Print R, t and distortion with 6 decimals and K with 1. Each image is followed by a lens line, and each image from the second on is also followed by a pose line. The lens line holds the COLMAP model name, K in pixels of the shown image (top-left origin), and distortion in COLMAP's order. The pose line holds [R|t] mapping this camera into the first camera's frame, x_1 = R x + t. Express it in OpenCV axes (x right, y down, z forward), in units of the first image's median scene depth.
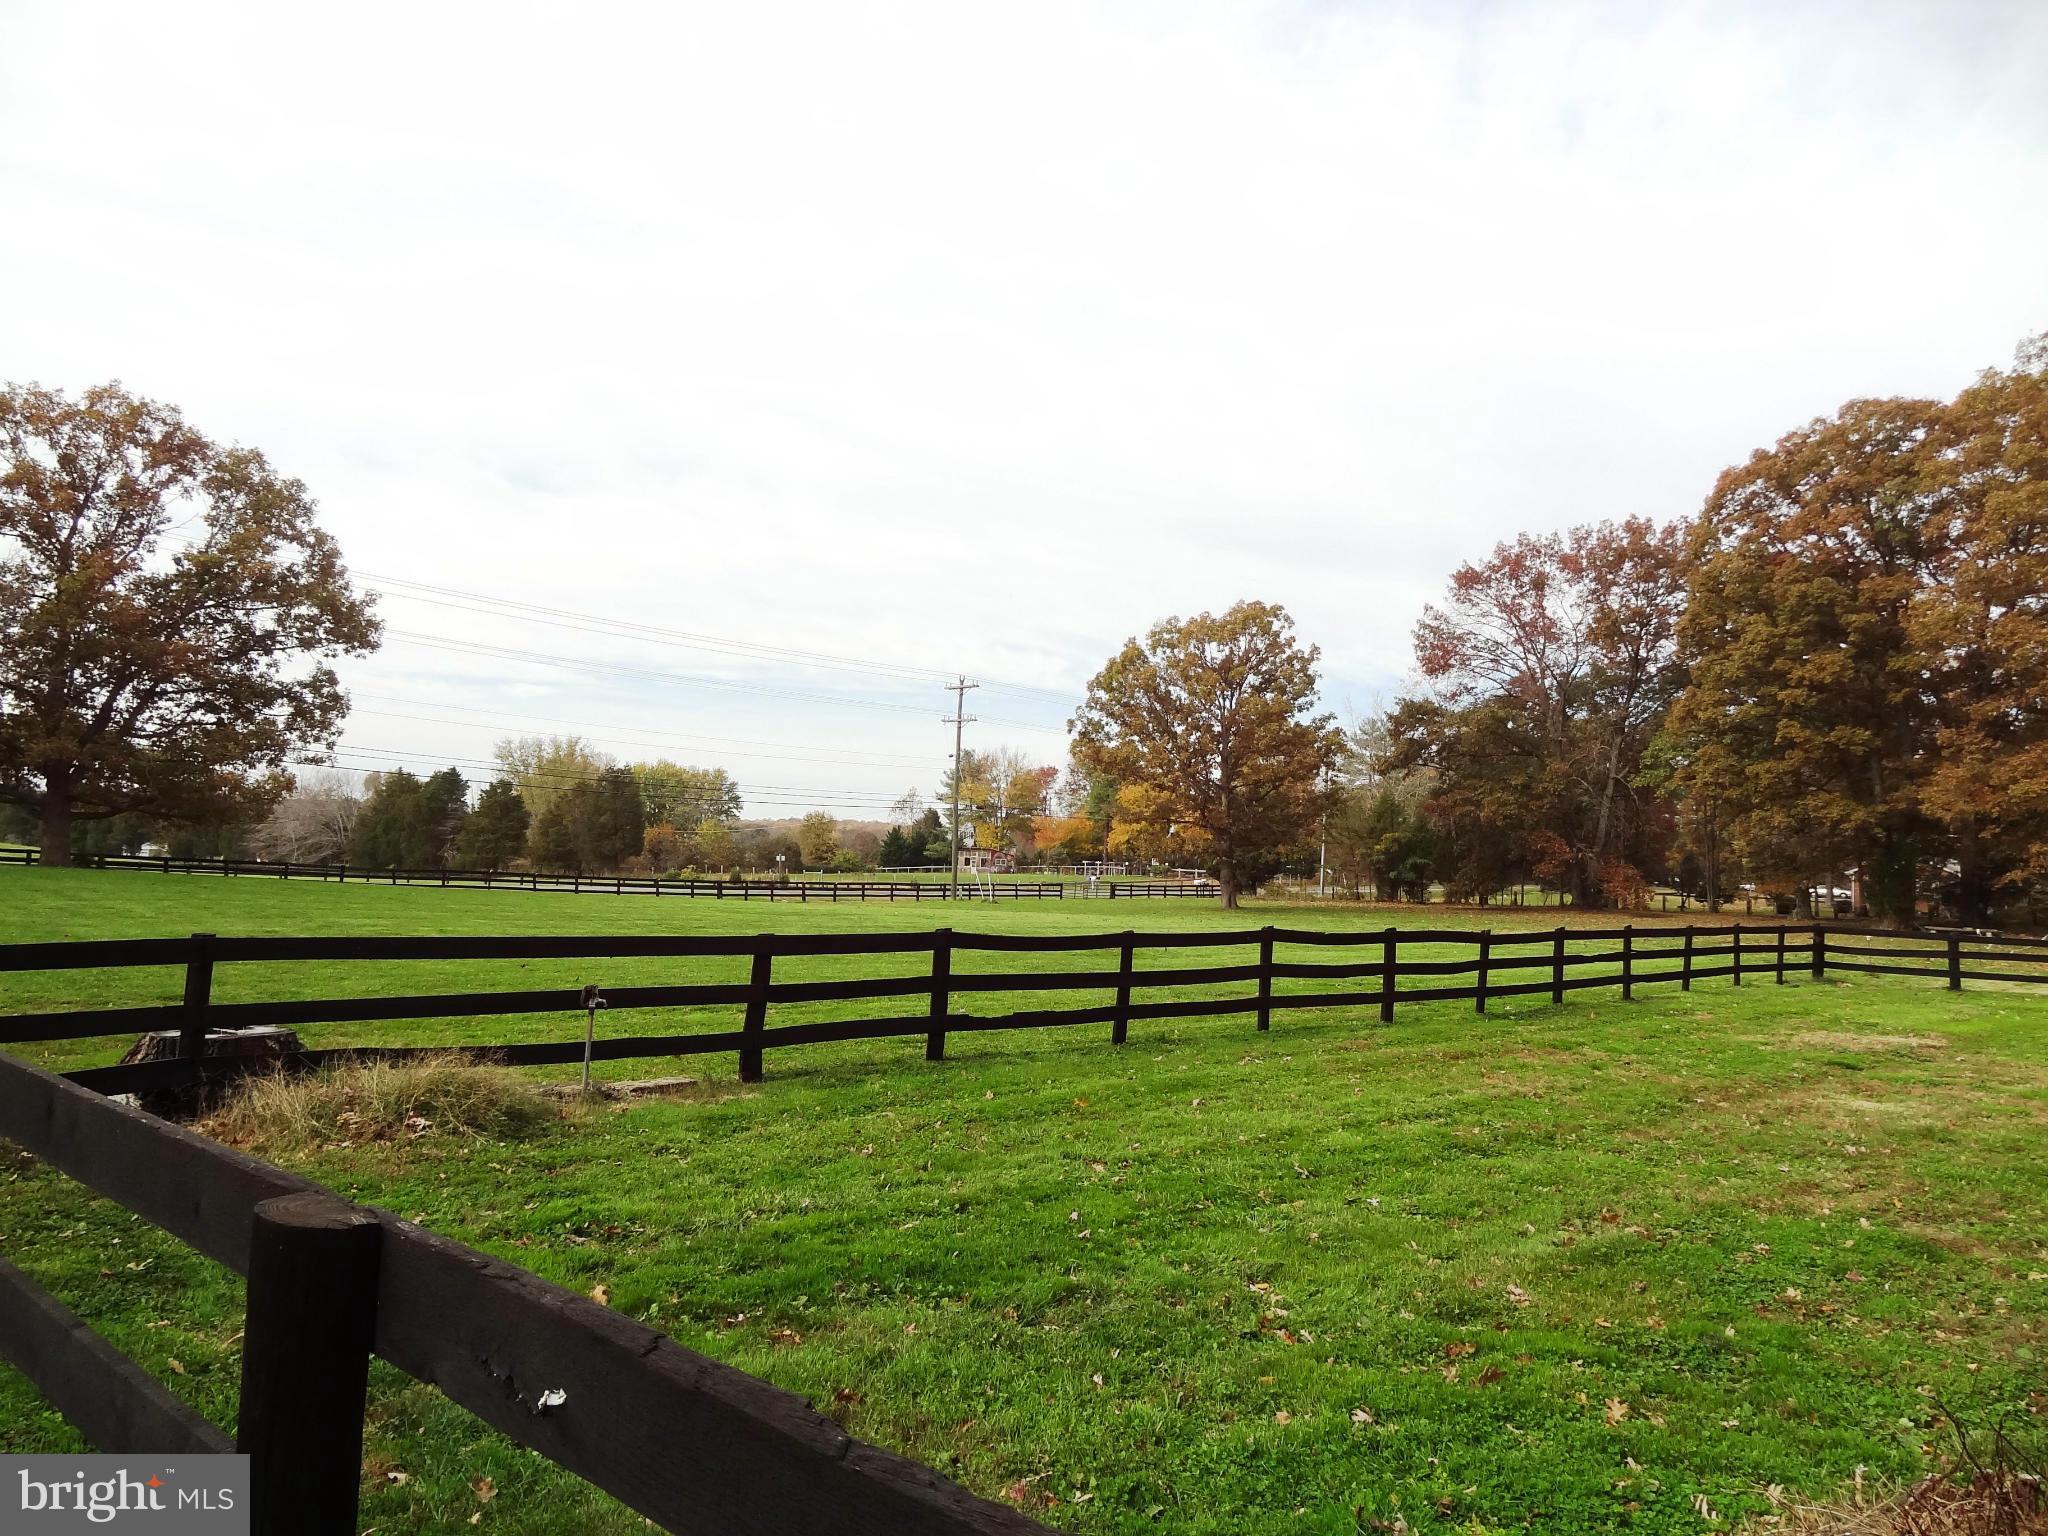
lens RADIAL K [[1428.3, 0, 1020.3], [0, 1428.3, 767.4], [0, 0, 1]] dist [-0.002024, 0.011454]
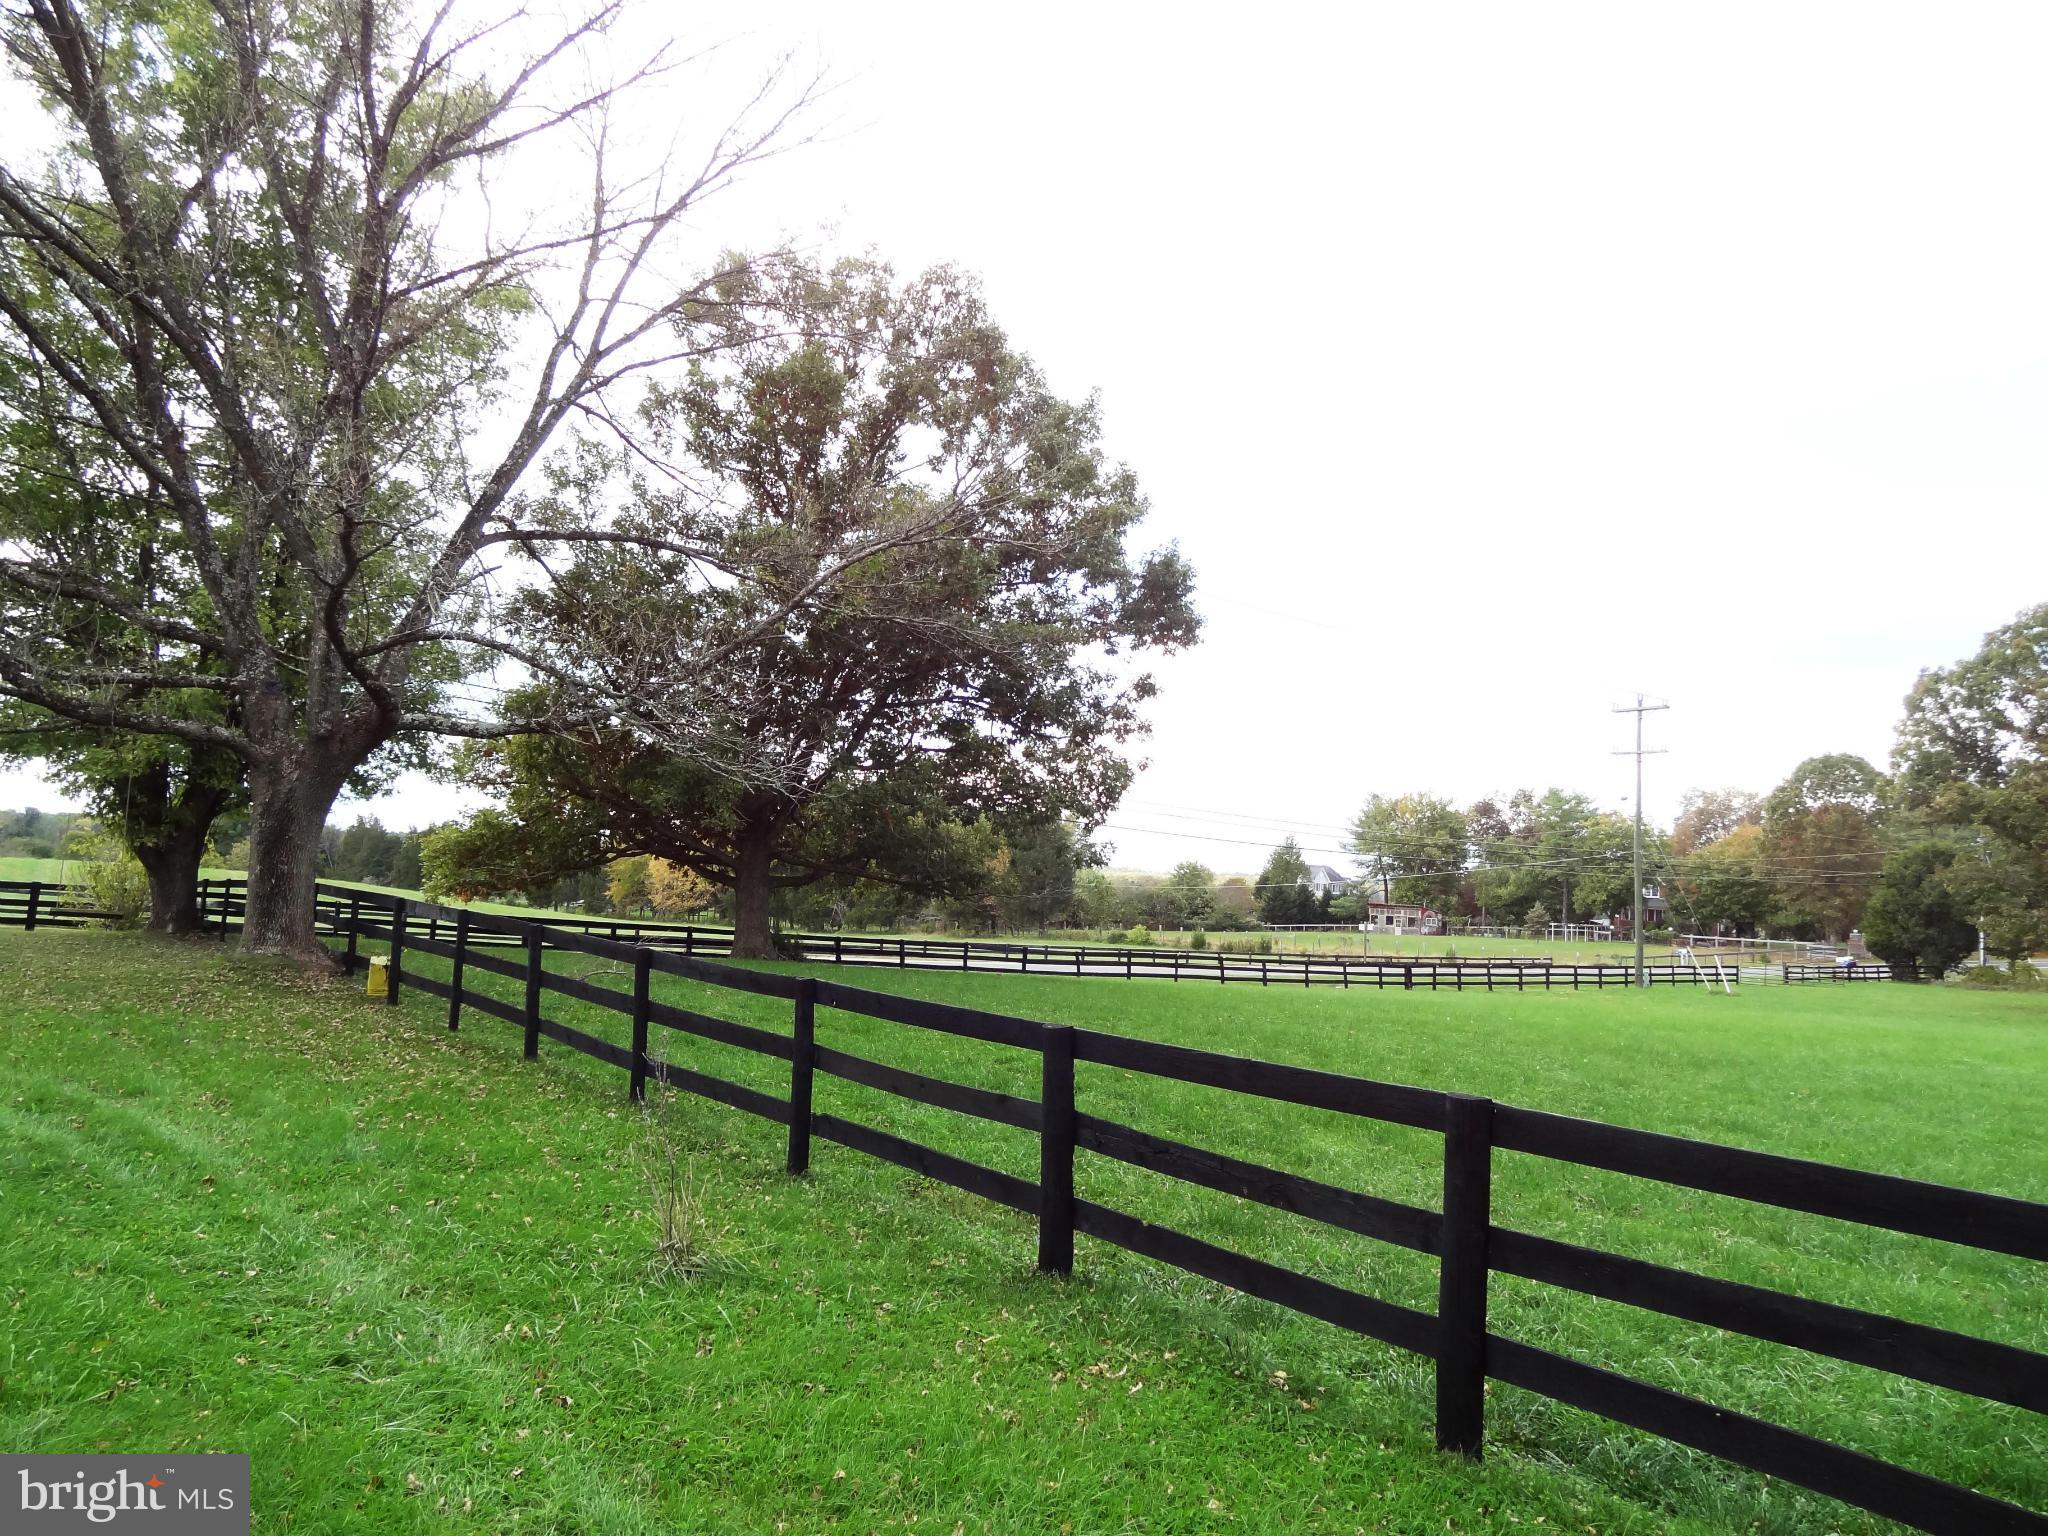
lens RADIAL K [[1428.3, 0, 1020.3], [0, 1428.3, 767.4], [0, 0, 1]] dist [-0.002024, 0.011454]
pose [[0.989449, -0.006655, -0.144731, -0.296038], [0.002129, 0.999504, -0.031409, -0.001844], [0.144868, 0.030769, 0.988972, 0.218438]]
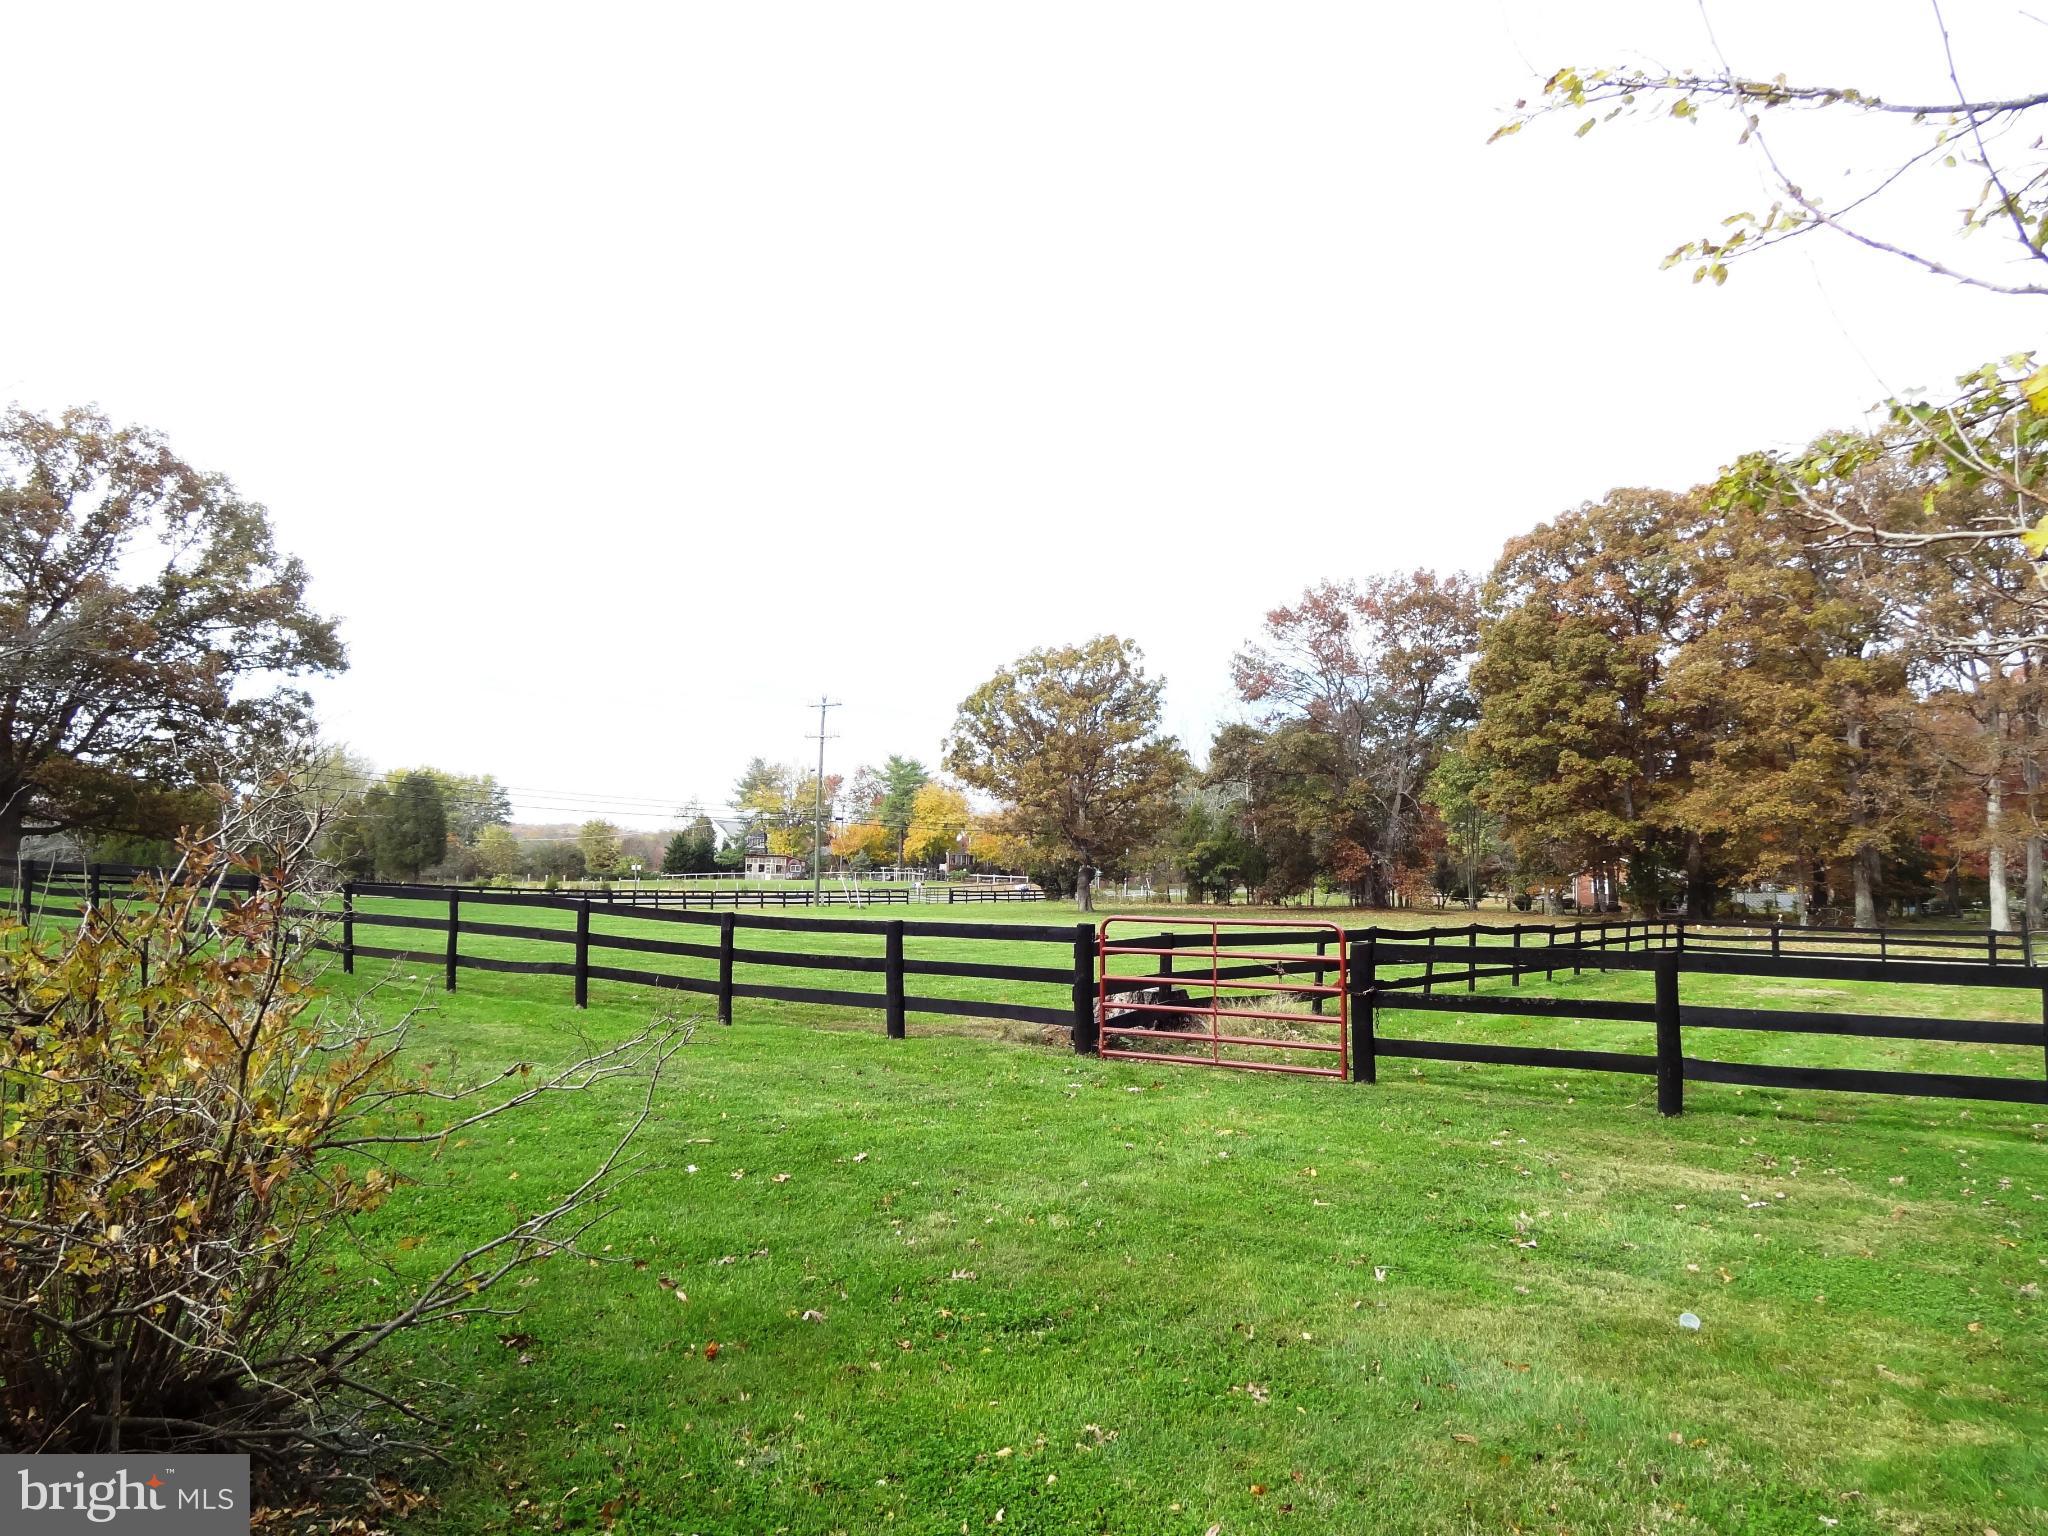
lens RADIAL K [[1428.3, 0, 1020.3], [0, 1428.3, 767.4], [0, 0, 1]] dist [-0.002024, 0.011454]
pose [[0.981308, 0.008023, 0.192276, -0.115724], [-0.007546, 0.999966, -0.003212, -0.008754], [-0.192295, 0.001701, 0.981336, -0.075707]]
